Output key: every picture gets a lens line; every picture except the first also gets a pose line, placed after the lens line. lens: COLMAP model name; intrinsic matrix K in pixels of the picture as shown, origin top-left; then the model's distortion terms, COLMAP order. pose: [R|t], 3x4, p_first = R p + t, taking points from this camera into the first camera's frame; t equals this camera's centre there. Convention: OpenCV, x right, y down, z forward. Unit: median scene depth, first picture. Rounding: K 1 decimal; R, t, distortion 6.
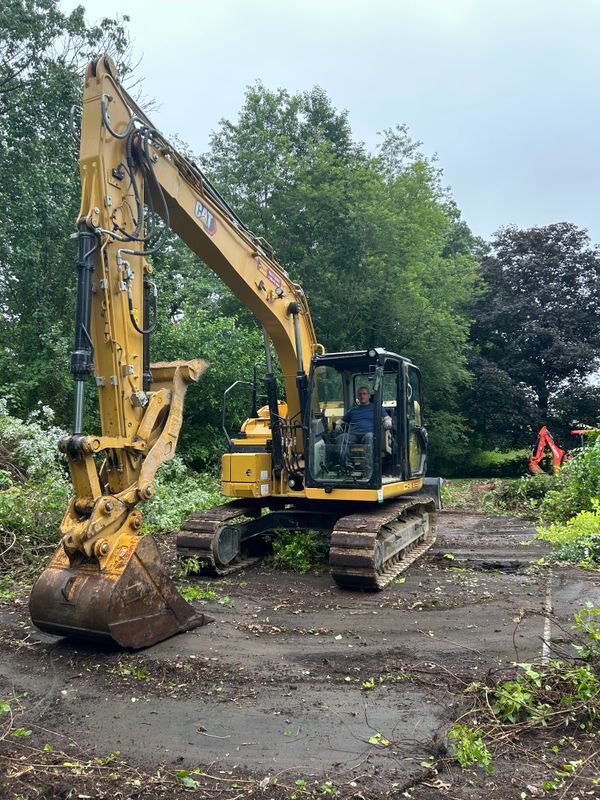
lens RADIAL K [[608.4, 0, 295.4], [0, 608.4, 399.7], [0, 0, 1]] dist [0.050617, -0.053708]
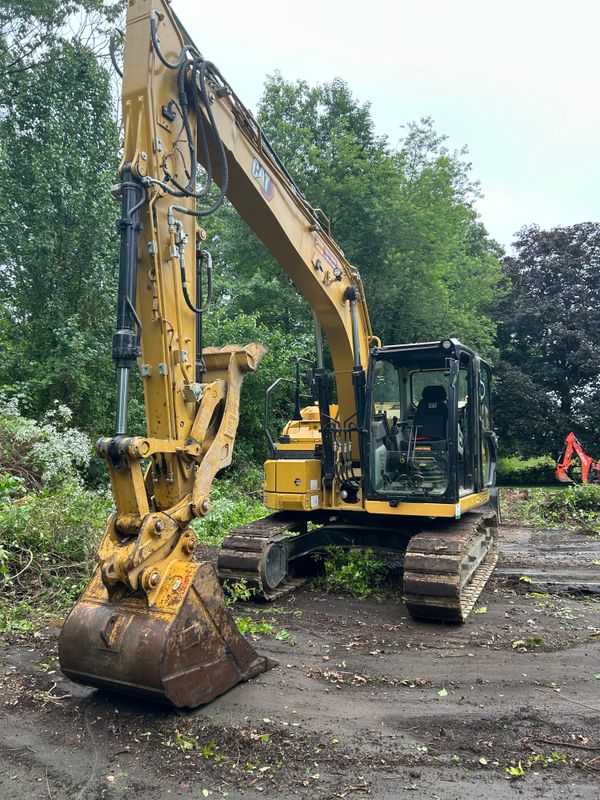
lens RADIAL K [[608.4, 0, 295.6], [0, 608.4, 403.4], [0, 0, 1]] dist [0.050617, -0.053708]
pose [[0.999970, 0.005813, -0.005033, -0.078756], [-0.005828, 0.999979, -0.003004, 0.010421], [0.005016, 0.003034, 0.999983, 0.131420]]
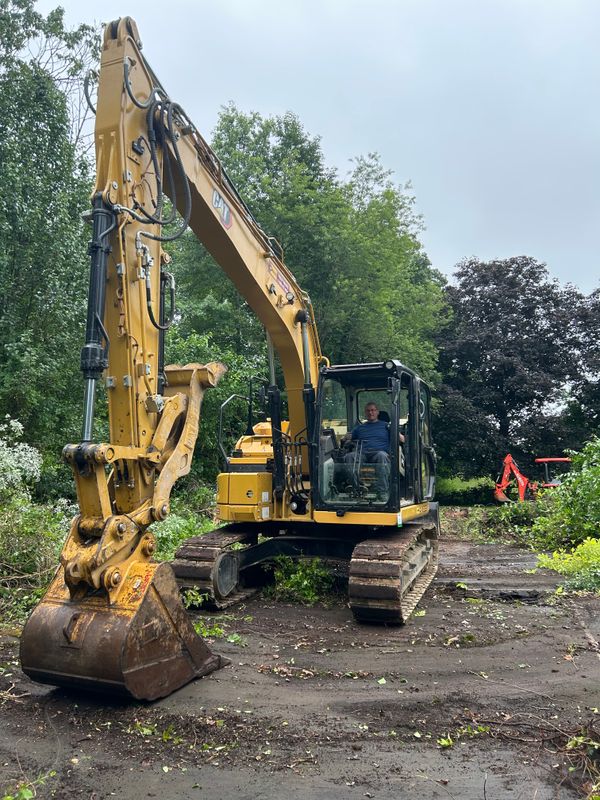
lens RADIAL K [[608.4, 0, 296.2], [0, 608.4, 396.4], [0, 0, 1]] dist [0.050617, -0.053708]
pose [[0.996653, 0.019414, 0.079407, -0.085361], [-0.015362, 0.998564, -0.051329, 0.020729], [-0.080289, 0.049937, 0.995520, 0.082520]]
